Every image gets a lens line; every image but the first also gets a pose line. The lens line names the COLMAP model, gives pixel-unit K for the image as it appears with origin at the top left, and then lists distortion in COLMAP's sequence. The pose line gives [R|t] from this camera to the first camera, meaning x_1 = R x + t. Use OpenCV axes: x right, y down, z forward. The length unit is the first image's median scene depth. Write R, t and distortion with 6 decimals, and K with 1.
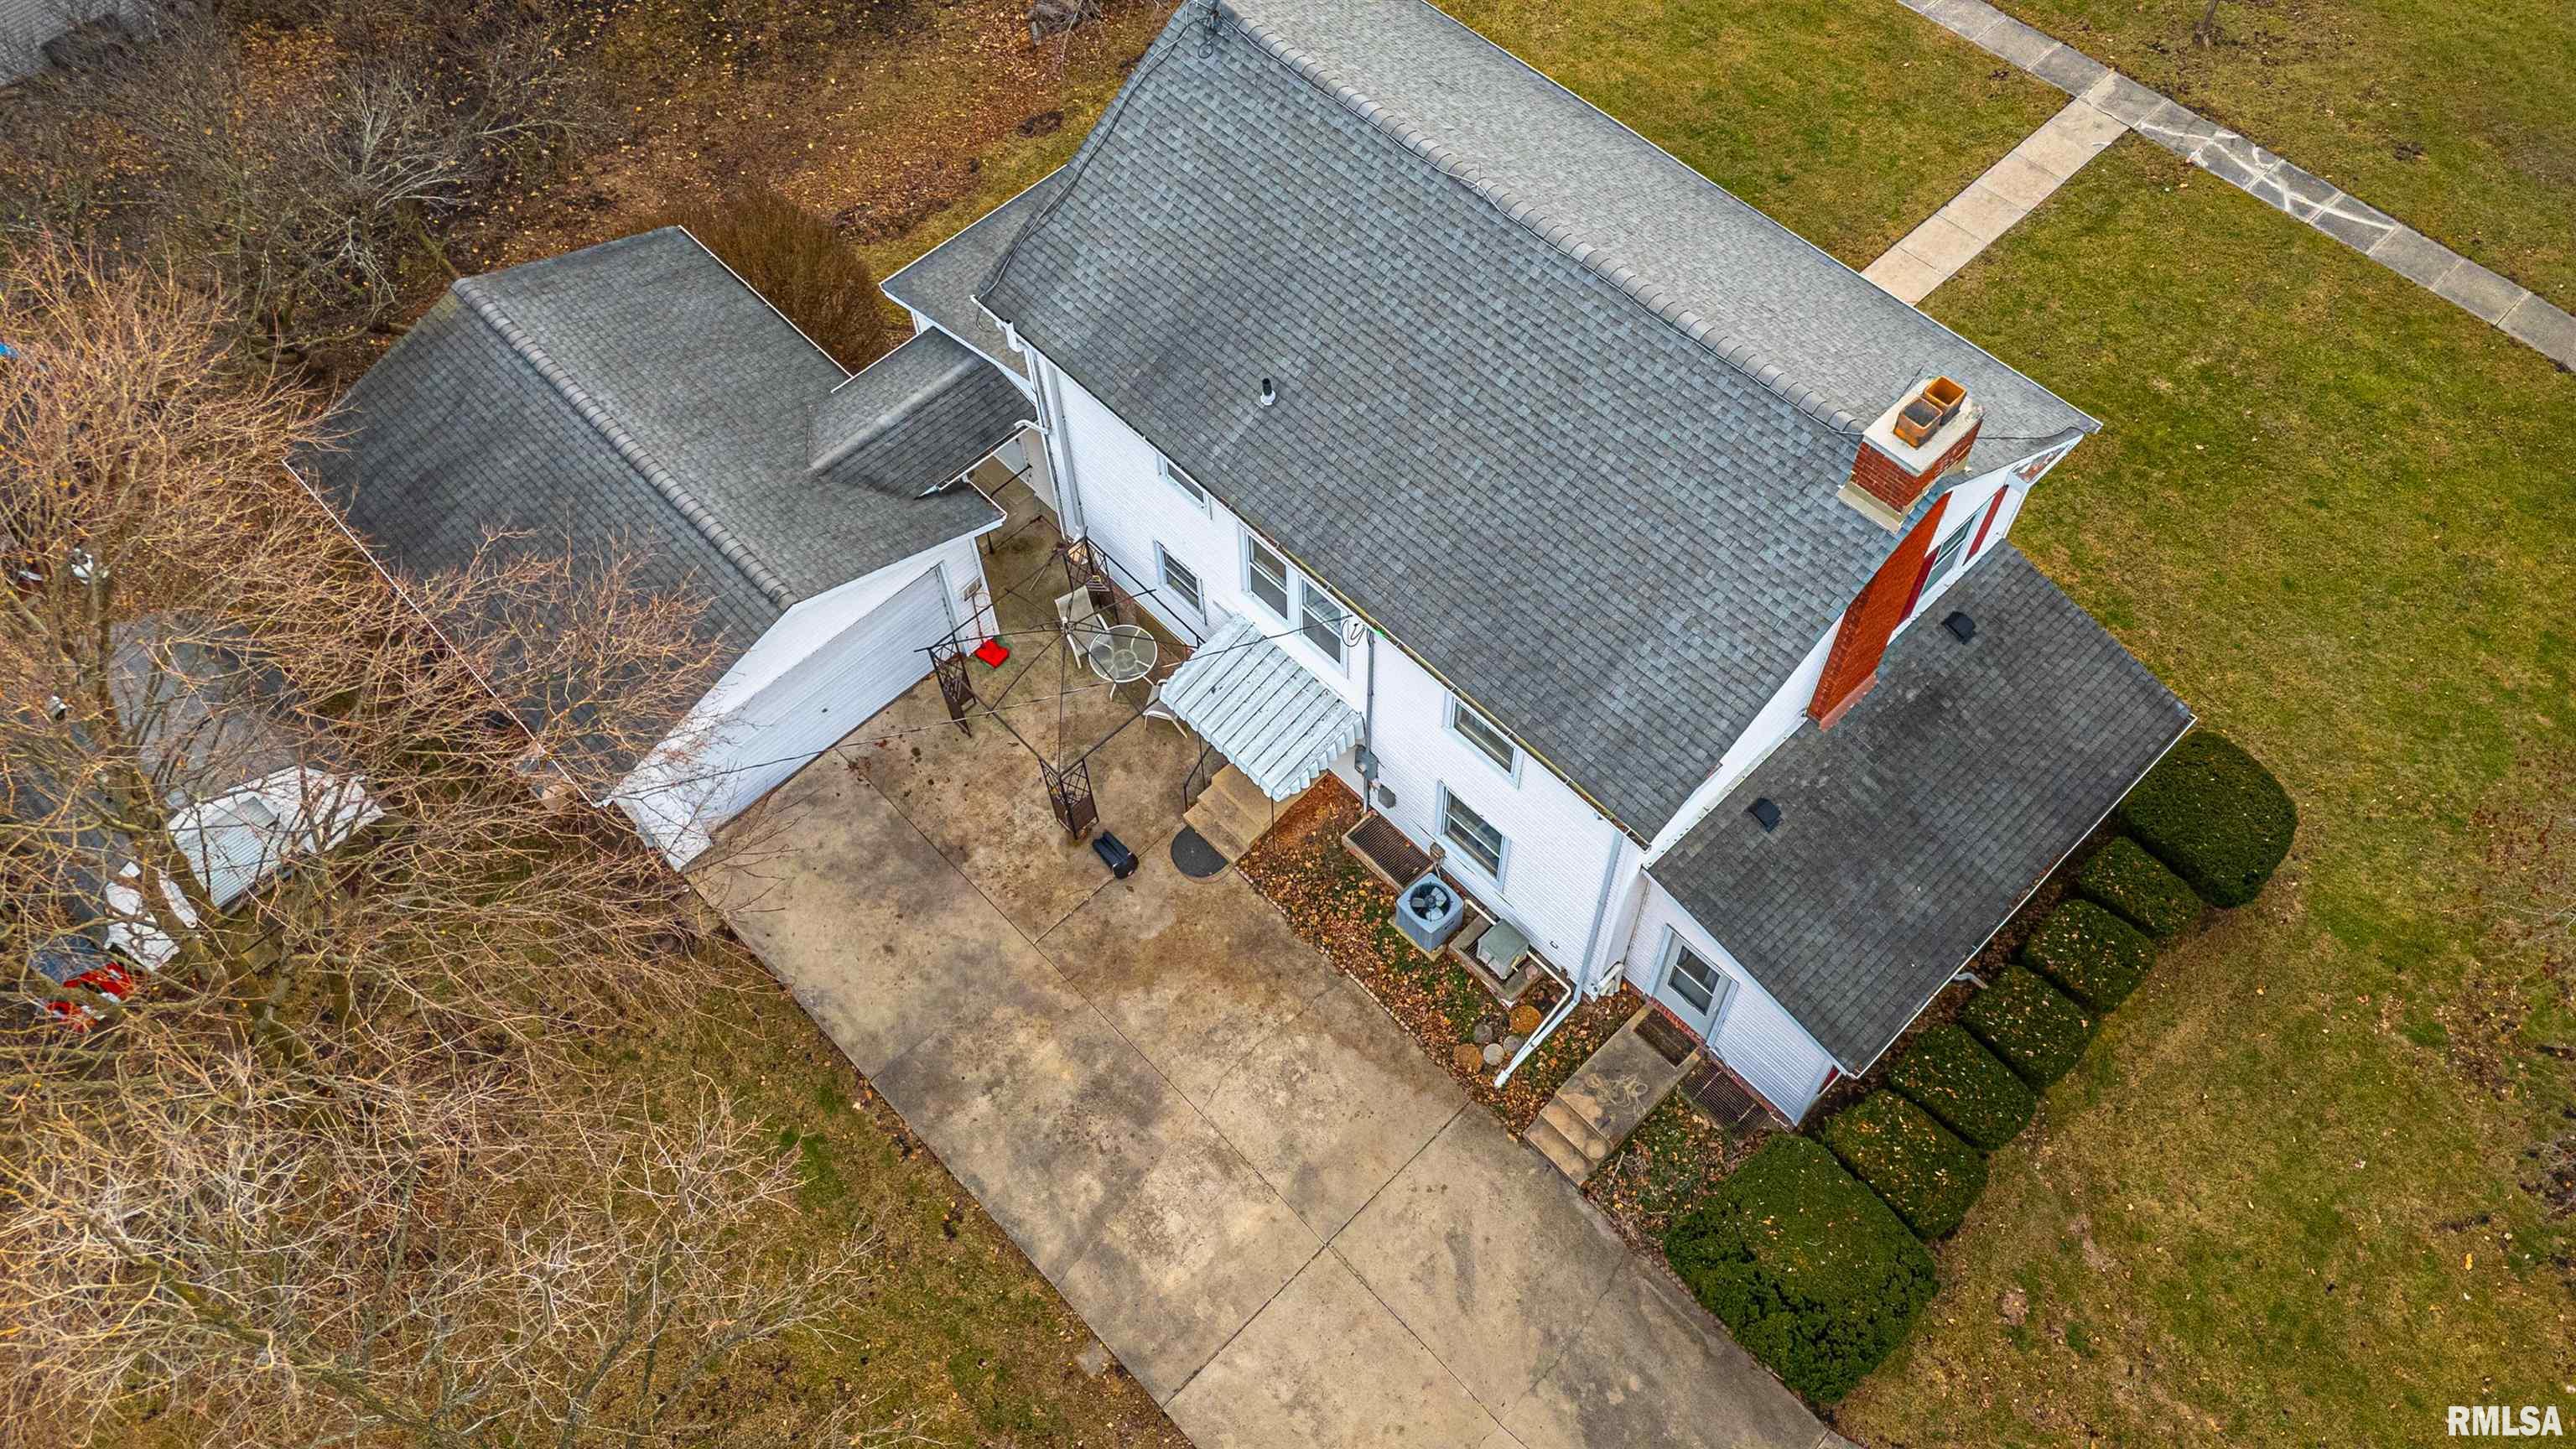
lens RADIAL K [[1930.8, 0, 1300.9], [0, 1930.8, 727.1], [0, 0, 1]] dist [0.065947, -0.029730]
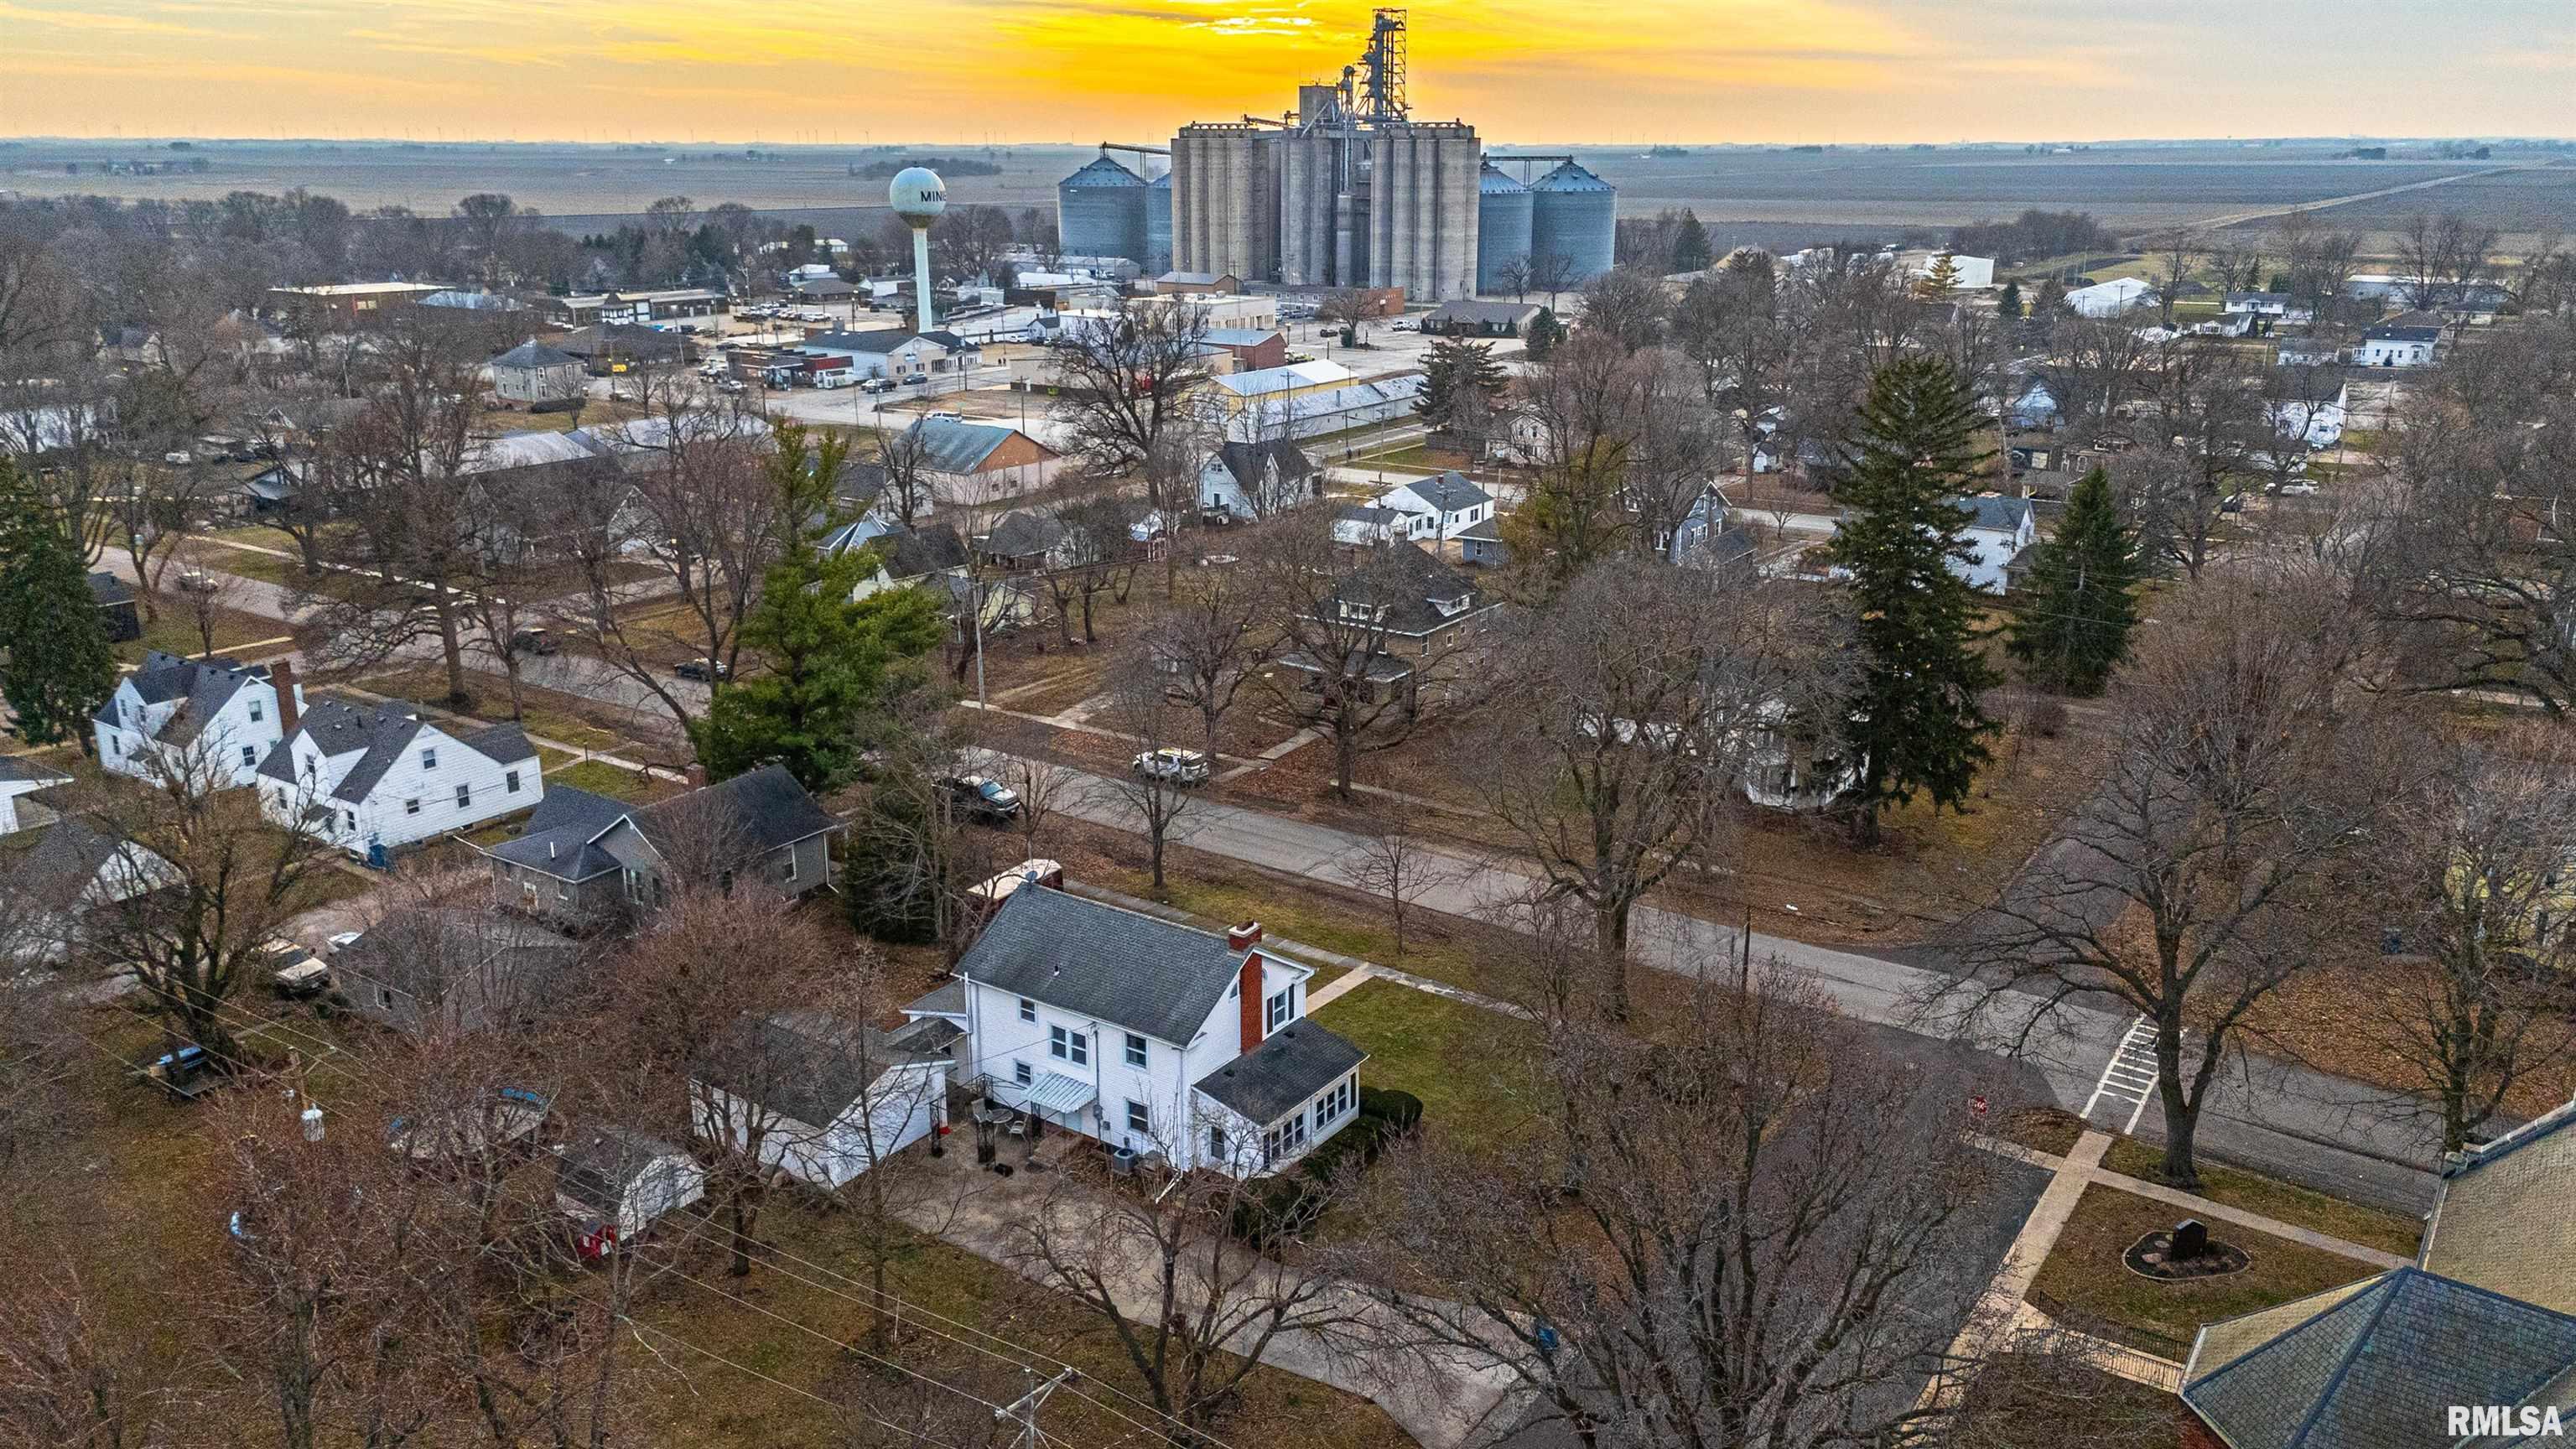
lens RADIAL K [[1930.8, 0, 1303.0], [0, 1930.8, 717.4], [0, 0, 1]] dist [0.065947, -0.029730]
pose [[0.980499, -0.037460, 0.192921, -0.190419], [0.154362, 0.754363, -0.638051, 1.400472], [-0.121631, 0.655388, 0.745434, -1.469453]]
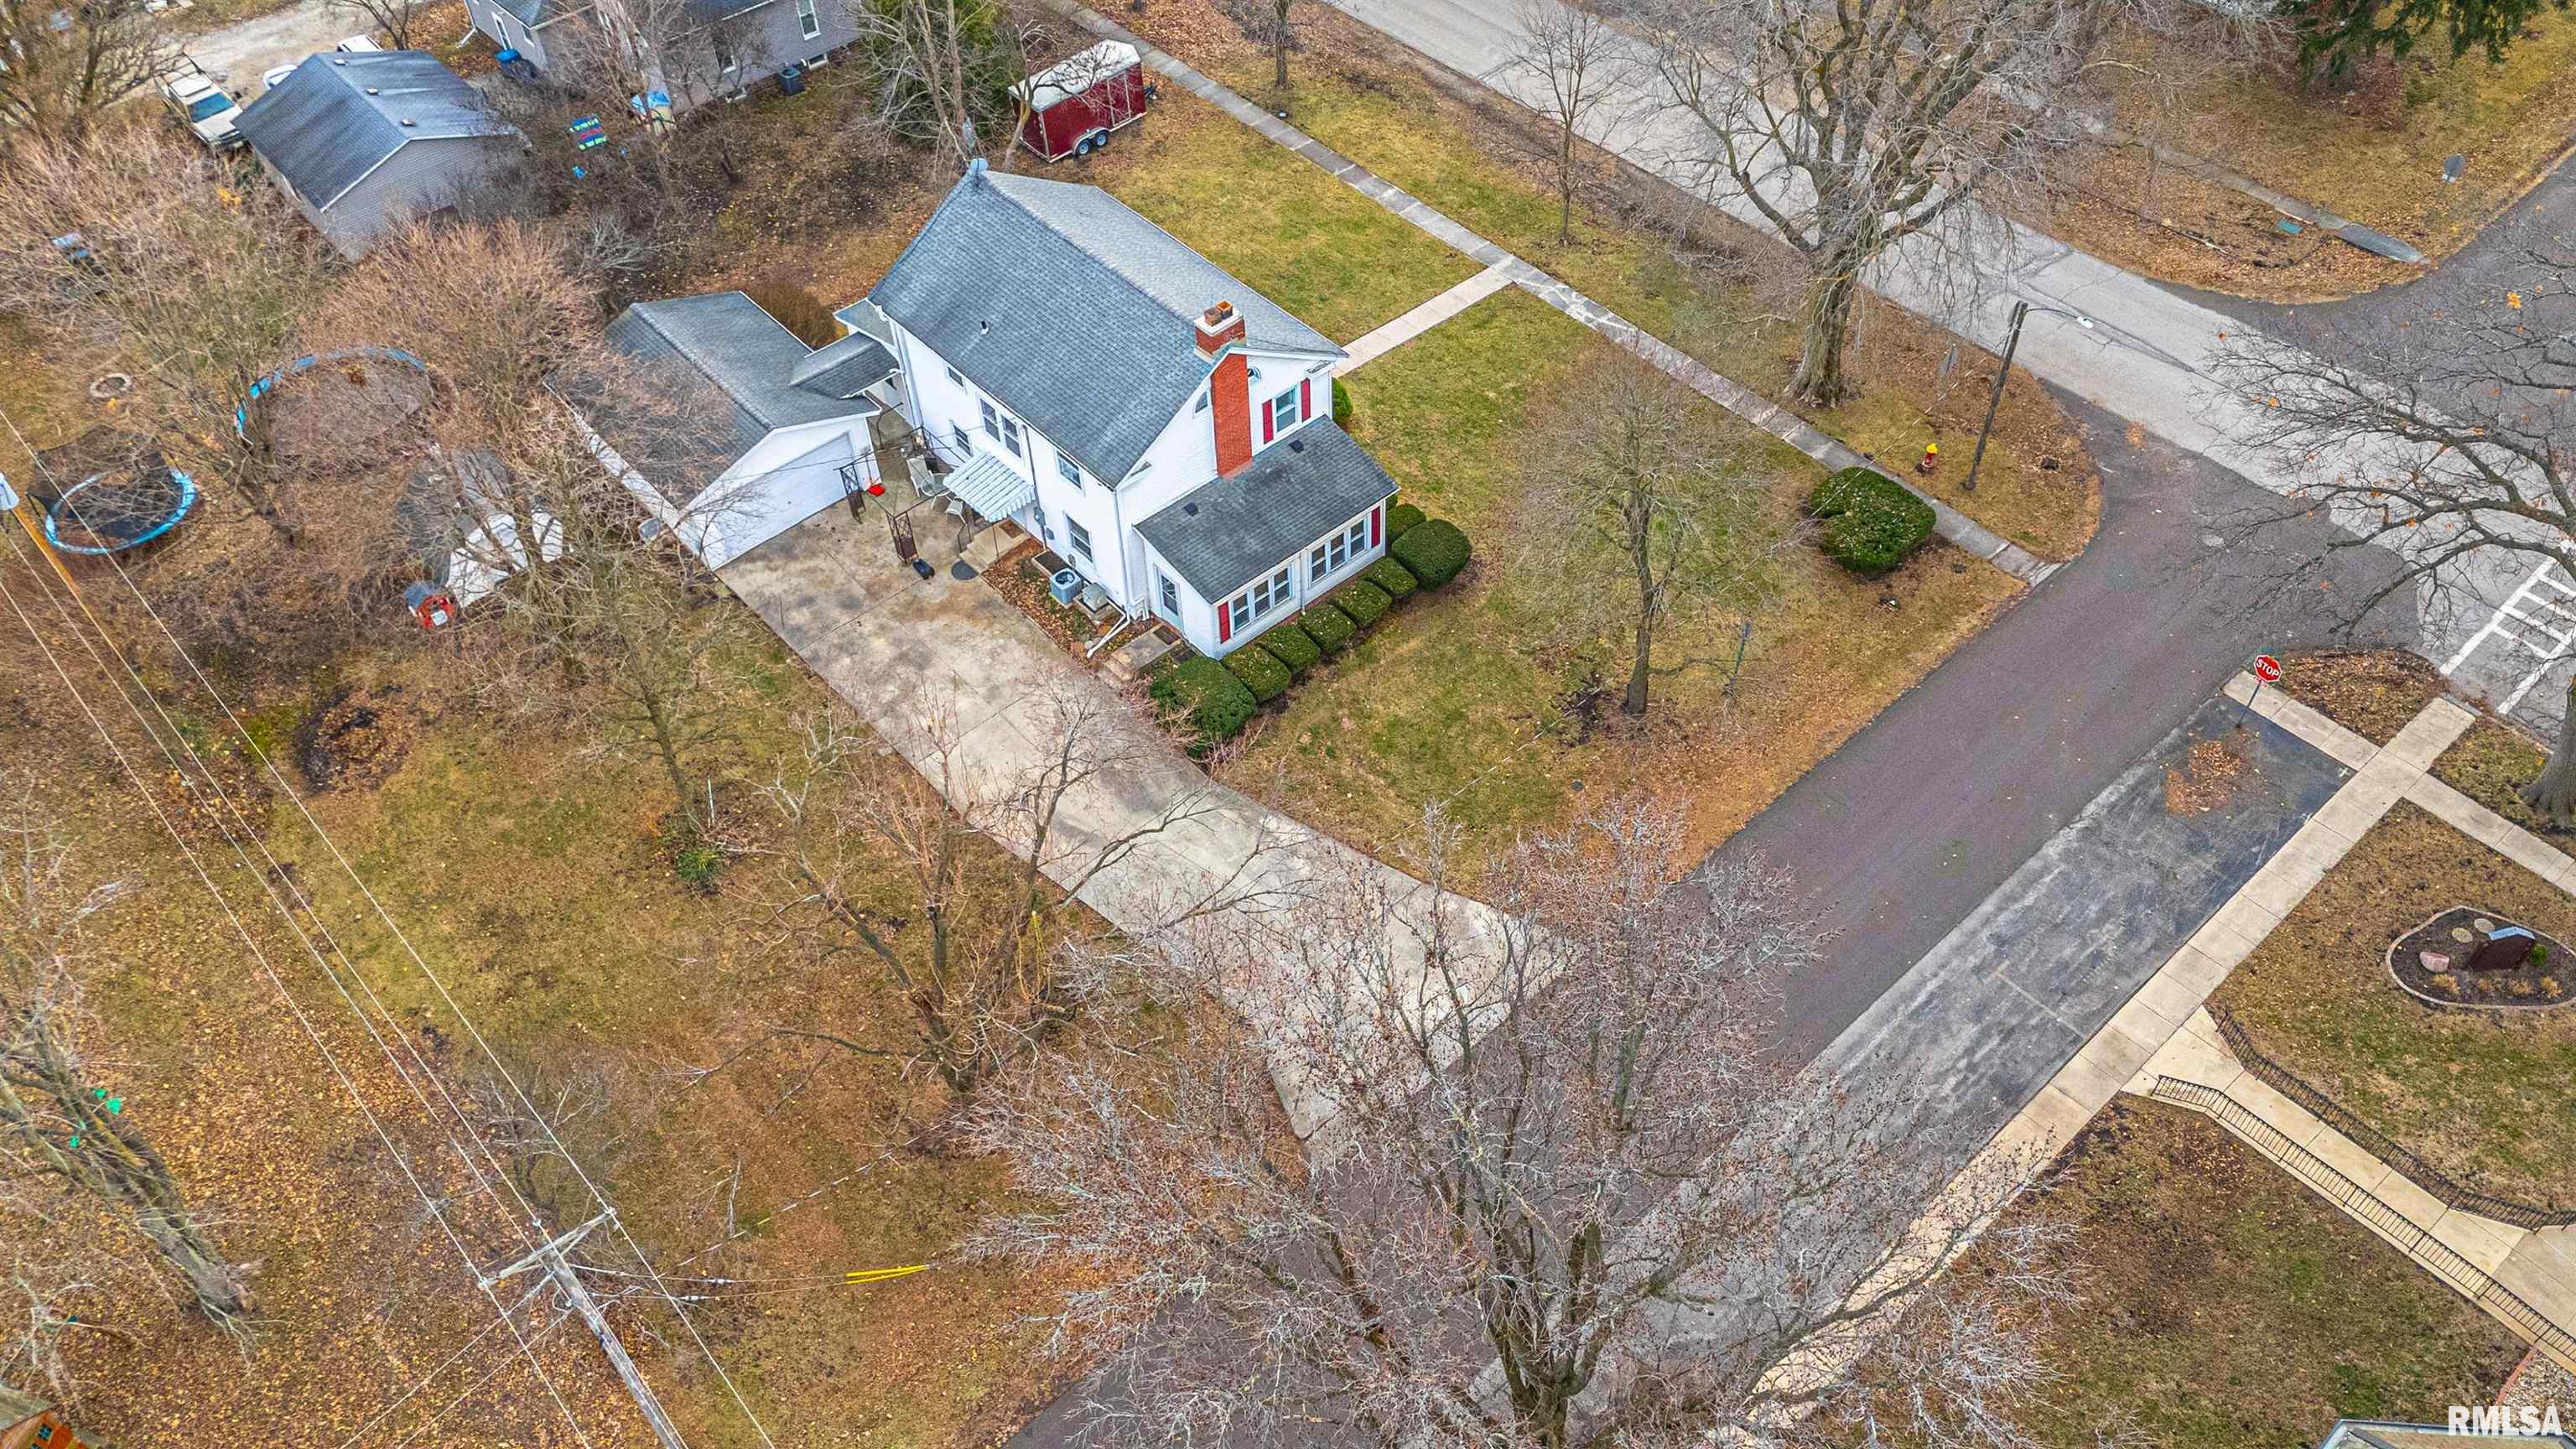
lens RADIAL K [[1930.8, 0, 1298.4], [0, 1930.8, 726.9], [0, 0, 1]] dist [0.065947, -0.029730]
pose [[0.999233, 0.026316, -0.028989, 0.384443], [-0.030814, 0.985369, -0.167629, 0.591551], [0.024153, 0.168393, 0.985424, -1.045782]]
